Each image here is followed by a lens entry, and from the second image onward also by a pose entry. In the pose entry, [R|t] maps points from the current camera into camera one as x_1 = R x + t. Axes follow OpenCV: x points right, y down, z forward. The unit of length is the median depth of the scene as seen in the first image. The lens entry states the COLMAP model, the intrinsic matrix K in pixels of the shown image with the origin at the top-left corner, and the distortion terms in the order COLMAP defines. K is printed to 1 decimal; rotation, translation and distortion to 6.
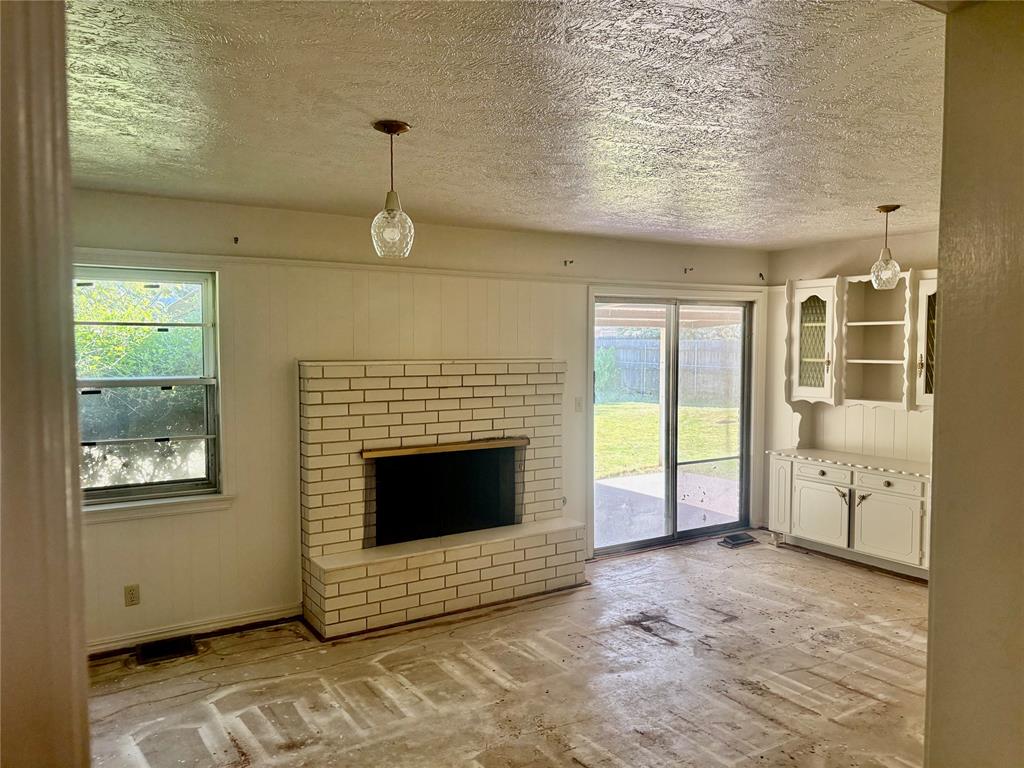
lens RADIAL K [[778.1, 0, 518.5], [0, 778.1, 387.1], [0, 0, 1]] dist [0.053466, -0.032099]
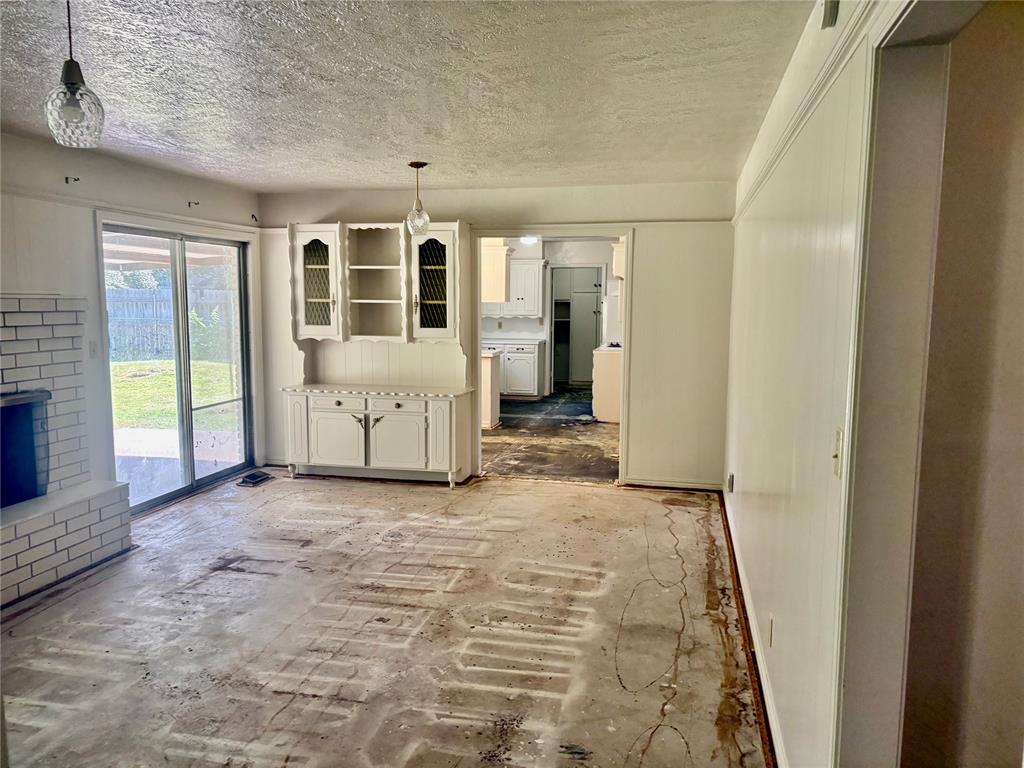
lens RADIAL K [[778.1, 0, 494.1], [0, 778.1, 402.8], [0, 0, 1]] dist [0.053466, -0.032099]
pose [[0.714795, -0.087536, 0.693834, -0.231637], [0.033617, 0.995289, 0.090936, 0.017725], [-0.698526, -0.041676, 0.714370, 0.068615]]
